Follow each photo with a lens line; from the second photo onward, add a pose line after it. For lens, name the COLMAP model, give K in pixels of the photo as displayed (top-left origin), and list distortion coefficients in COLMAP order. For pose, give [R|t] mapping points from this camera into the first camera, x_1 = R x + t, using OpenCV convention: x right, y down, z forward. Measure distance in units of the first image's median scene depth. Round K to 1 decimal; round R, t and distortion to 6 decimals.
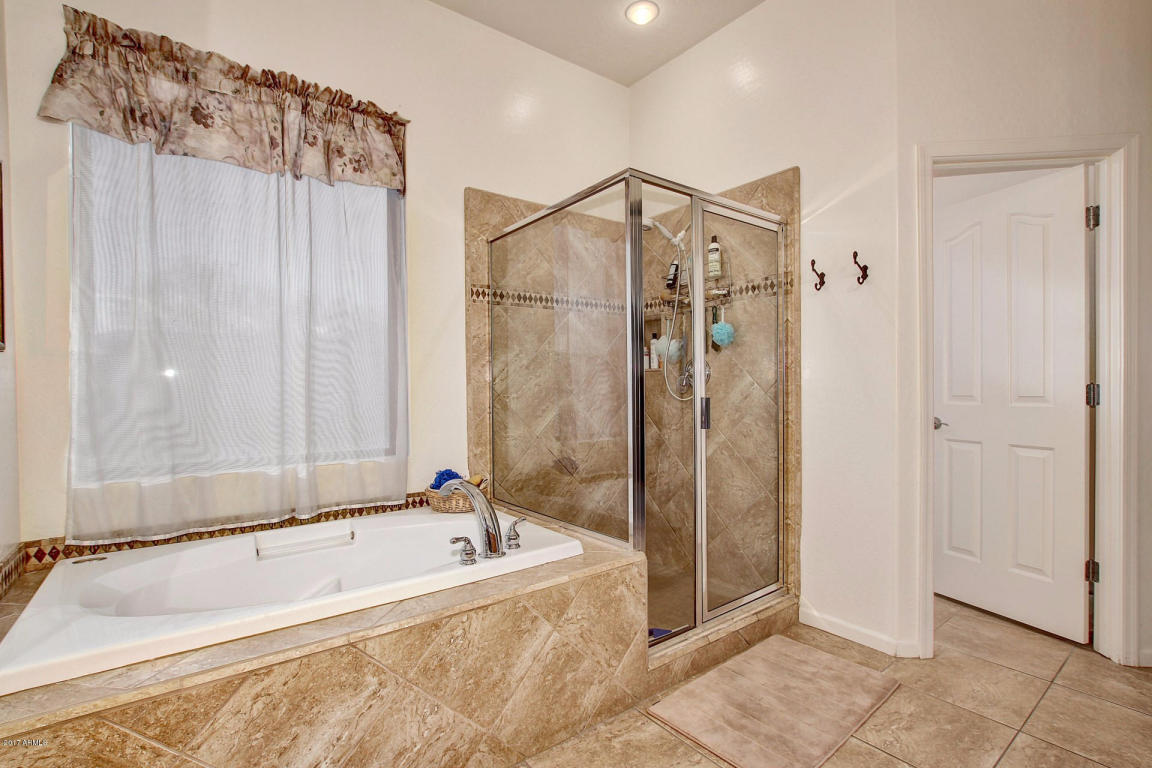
lens RADIAL K [[533.0, 0, 577.1], [0, 533.0, 393.3], [0, 0, 1]] dist [-0.027474, 0.000607]
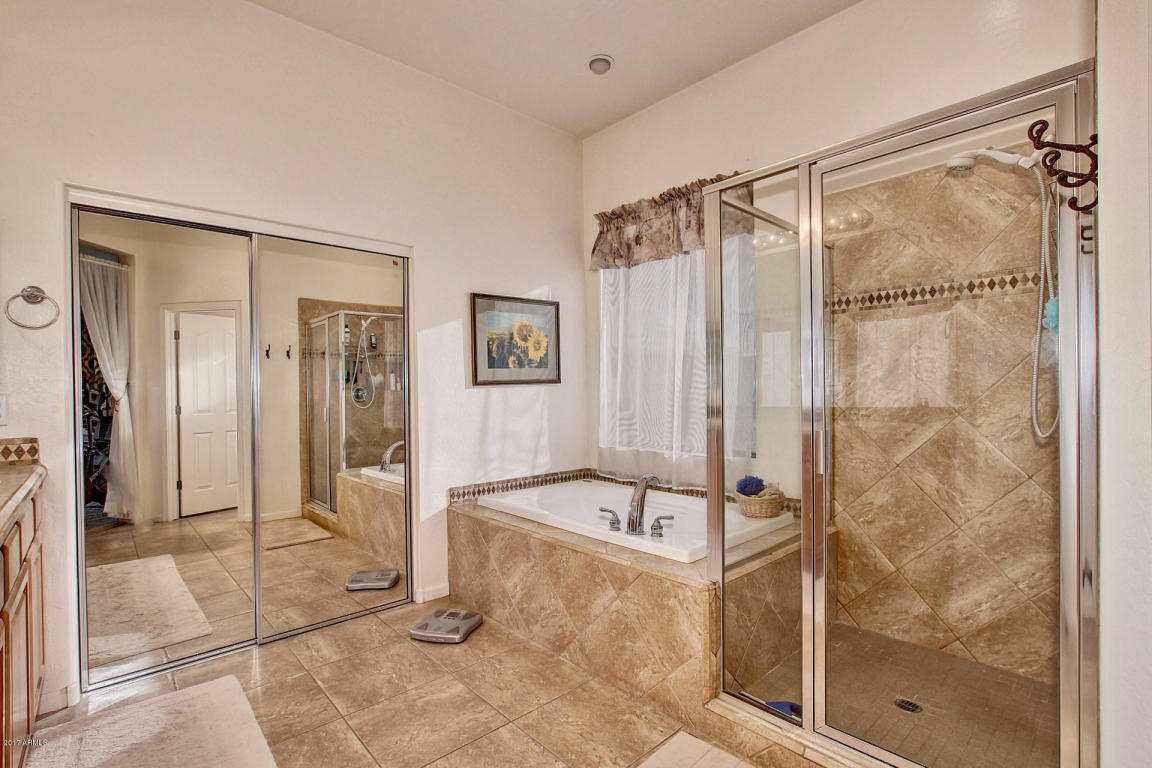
lens RADIAL K [[533.0, 0, 577.1], [0, 533.0, 393.3], [0, 0, 1]] dist [-0.027474, 0.000607]
pose [[0.091949, 0.016591, -0.995626, 0.947112], [-0.003874, 0.999860, 0.016304, -0.053992], [0.995756, 0.002358, 0.092000, 0.606428]]
